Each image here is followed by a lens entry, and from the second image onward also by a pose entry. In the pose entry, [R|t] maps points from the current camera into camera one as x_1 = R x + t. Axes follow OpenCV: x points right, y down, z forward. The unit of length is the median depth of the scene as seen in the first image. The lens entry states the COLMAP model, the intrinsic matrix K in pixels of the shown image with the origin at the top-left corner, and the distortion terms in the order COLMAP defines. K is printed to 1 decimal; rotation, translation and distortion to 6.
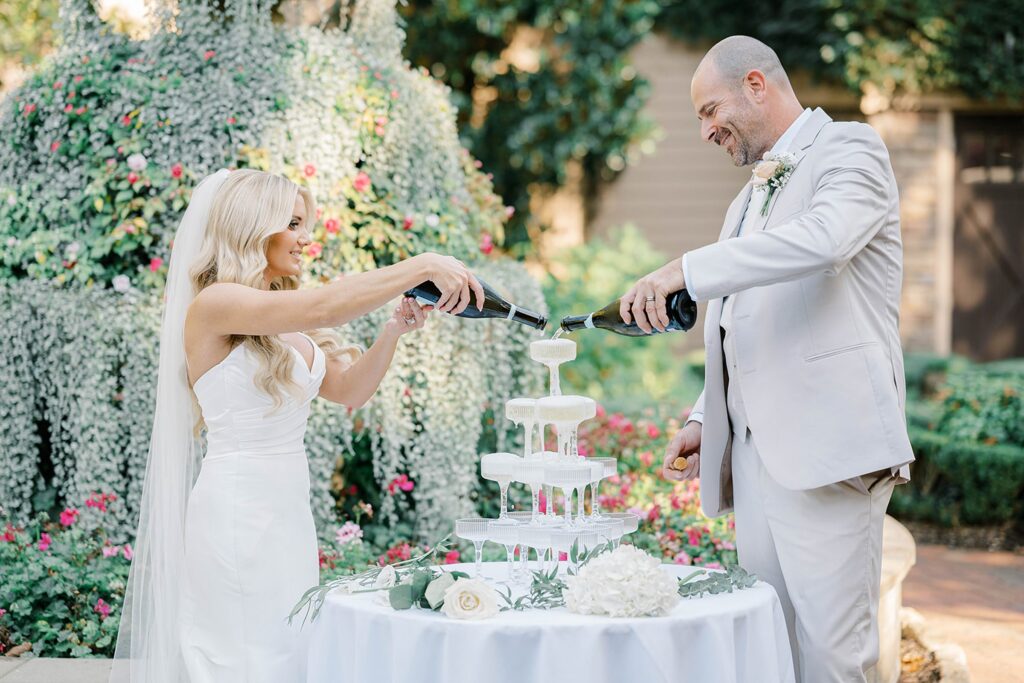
lens RADIAL K [[2585.1, 0, 512.0], [0, 2585.1, 341.5], [0, 0, 1]] dist [-0.039270, -0.272201]
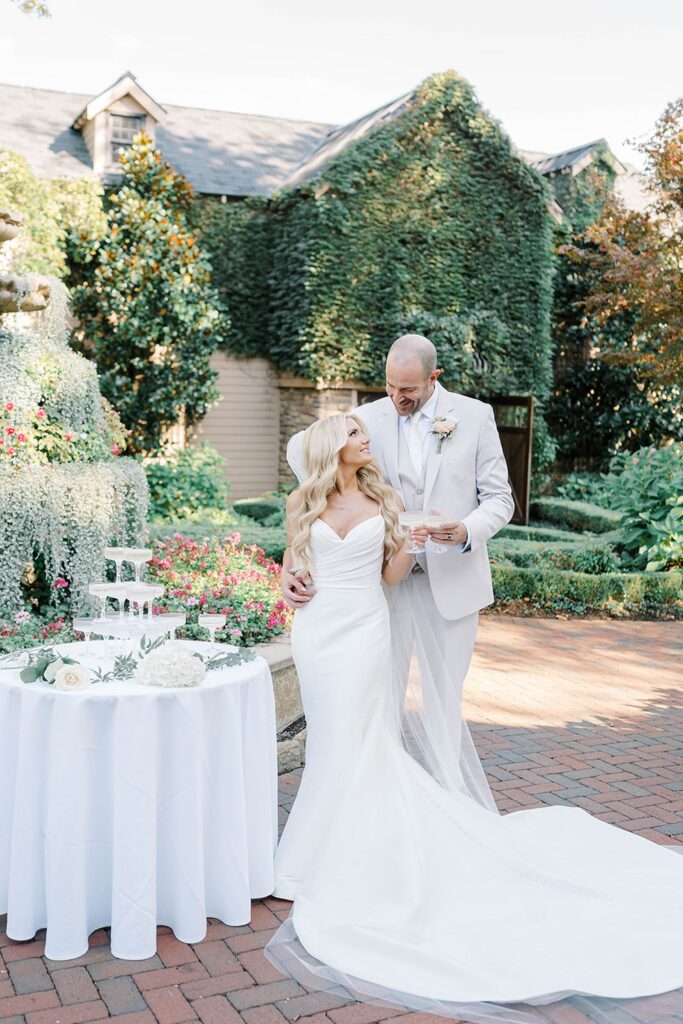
lens RADIAL K [[1012.3, 0, 341.5], [0, 1012.3, 512.0], [0, 0, 1]] dist [0.006301, 0.007206]
pose [[0.986431, 0.009195, 0.163921, 0.032682], [-0.013377, 0.999612, 0.024426, -0.013749], [-0.163633, -0.026287, 0.986171, 0.276533]]
